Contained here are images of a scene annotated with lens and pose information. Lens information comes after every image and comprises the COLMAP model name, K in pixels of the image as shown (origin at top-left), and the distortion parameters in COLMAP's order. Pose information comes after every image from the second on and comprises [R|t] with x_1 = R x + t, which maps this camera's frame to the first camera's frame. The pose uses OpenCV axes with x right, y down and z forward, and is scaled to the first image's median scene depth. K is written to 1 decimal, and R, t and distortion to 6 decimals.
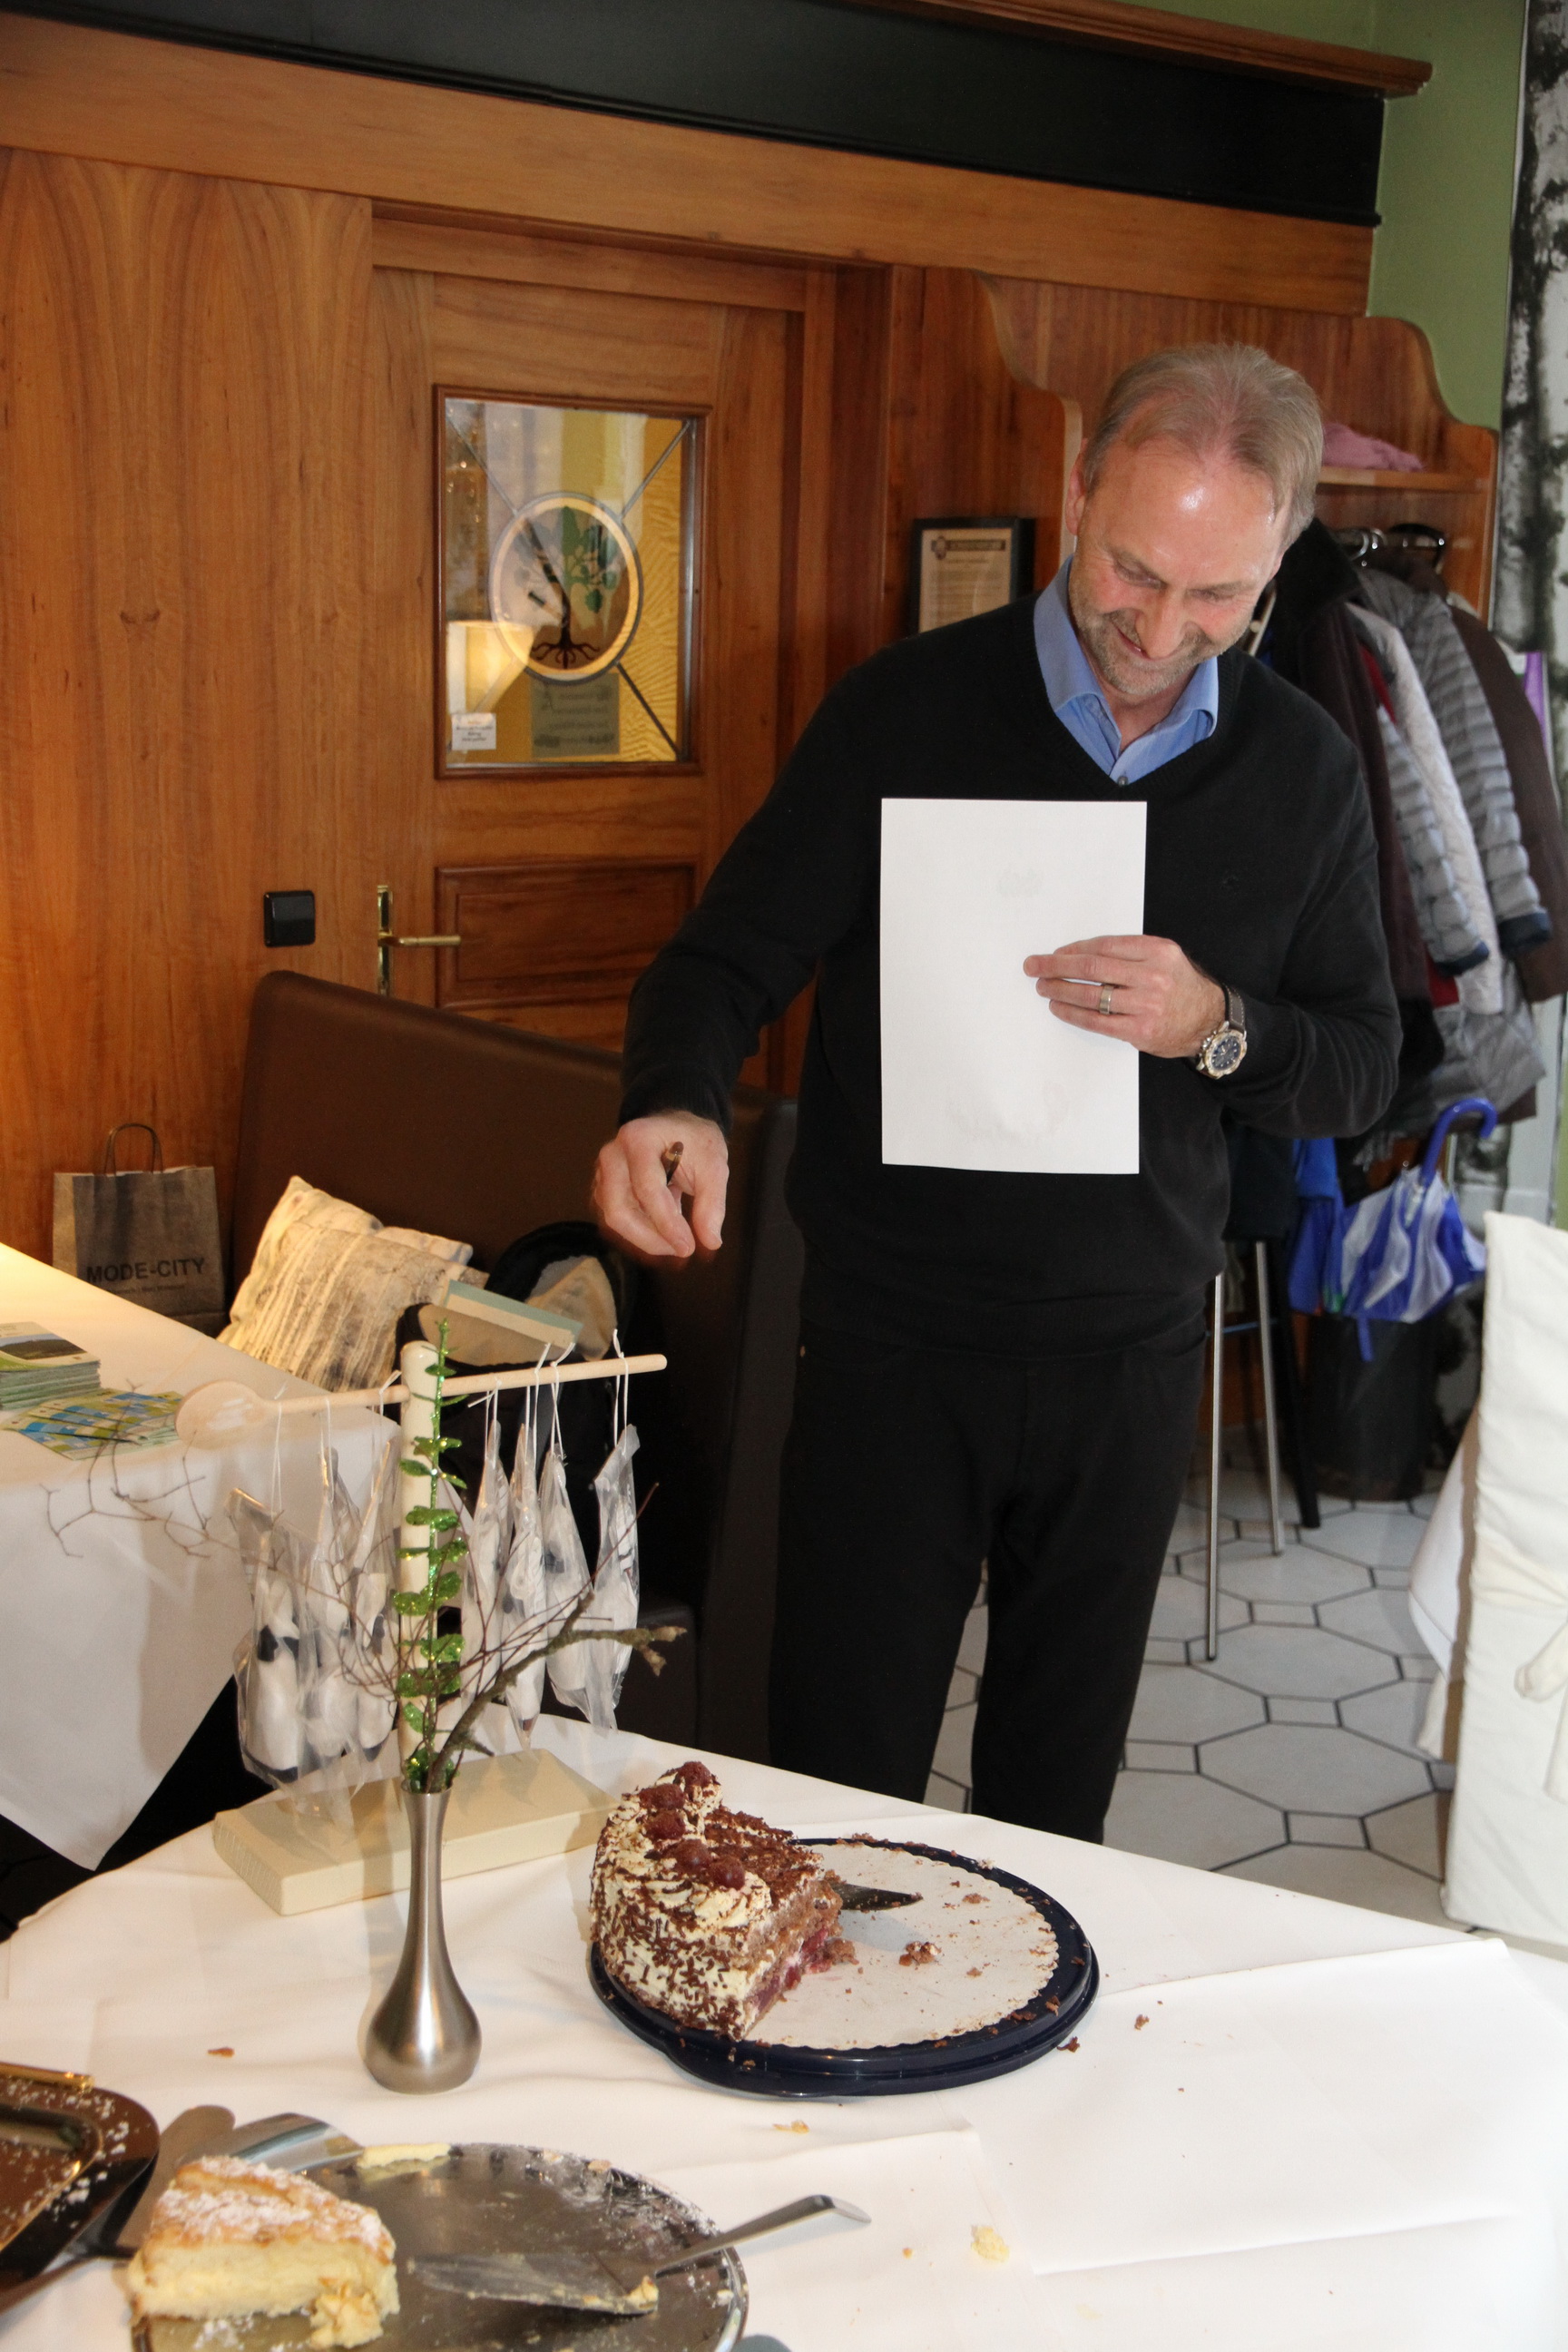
lens RADIAL K [[2950.0, 0, 783.6], [0, 2950.0, 1184.4], [0, 0, 1]] dist [0.055443, 0.000000]
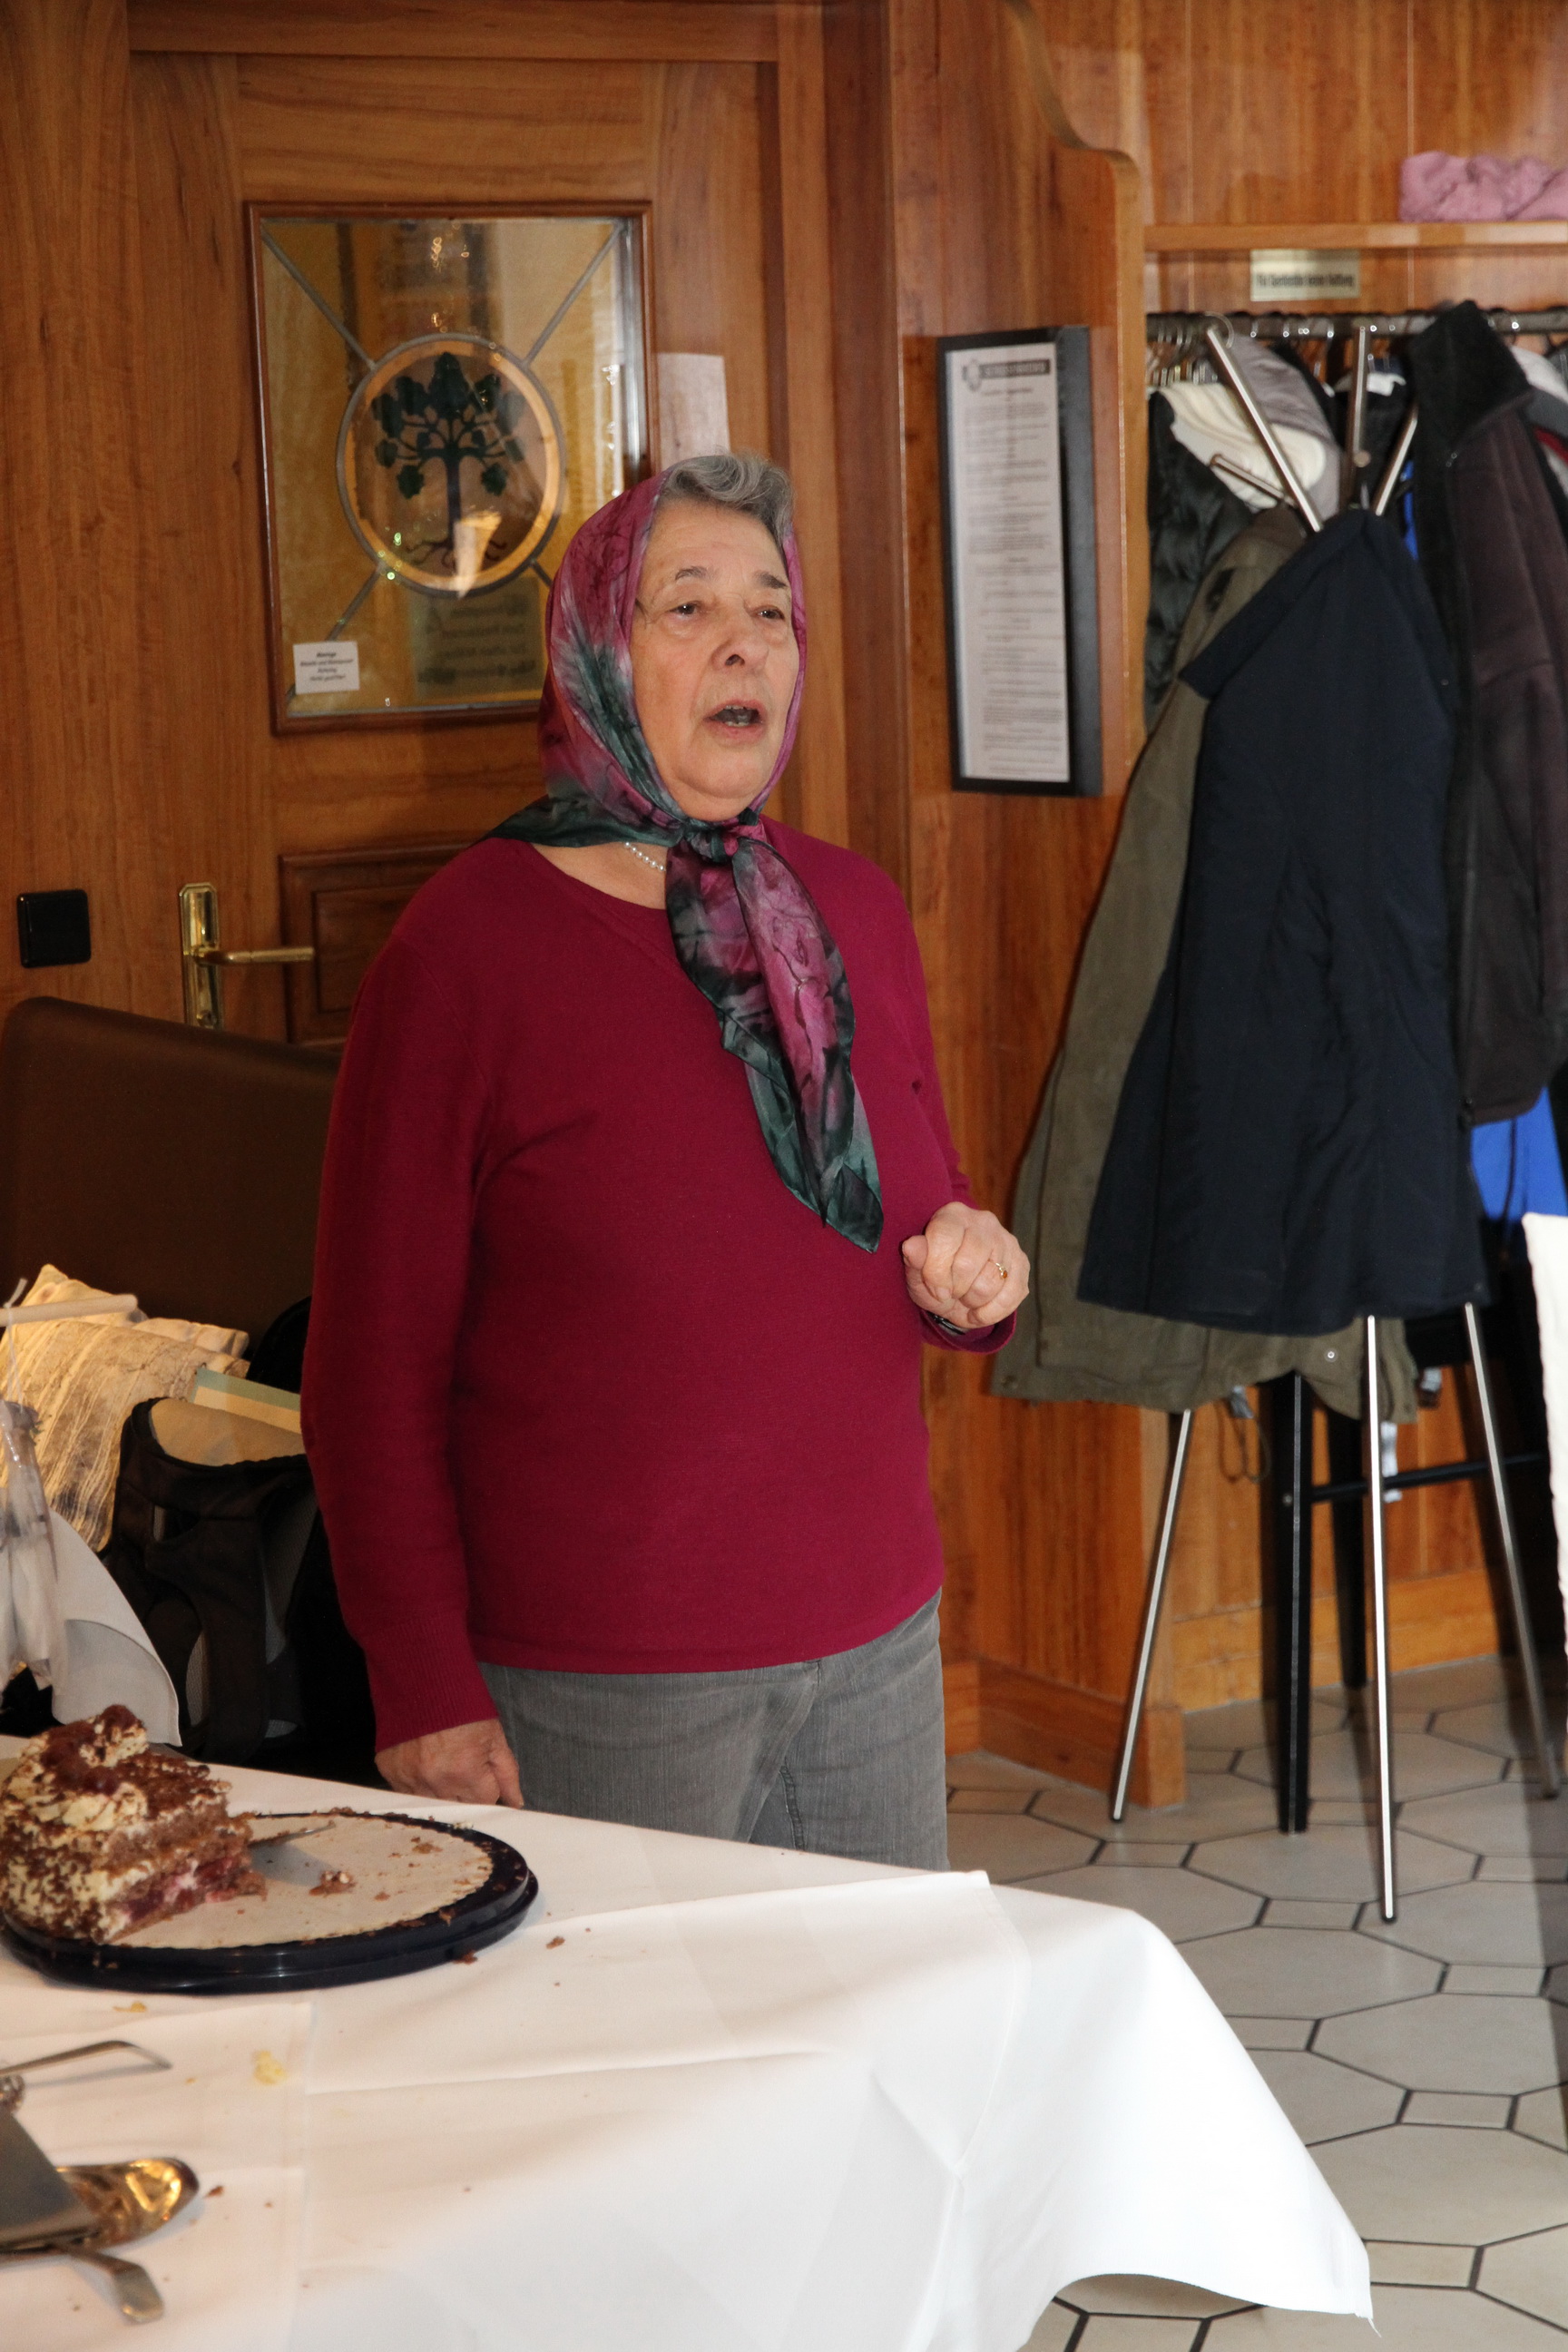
lens RADIAL K [[5364.4, 0, 784.1], [0, 5364.4, 1173.7], [0, 0, 1]] dist [0.110062, 0.000000]
pose [[0.990490, -0.044933, -0.130039, 0.188178], [0.036350, 0.997047, -0.067642, 0.069714], [0.132695, 0.062271, 0.989199, -0.306893]]
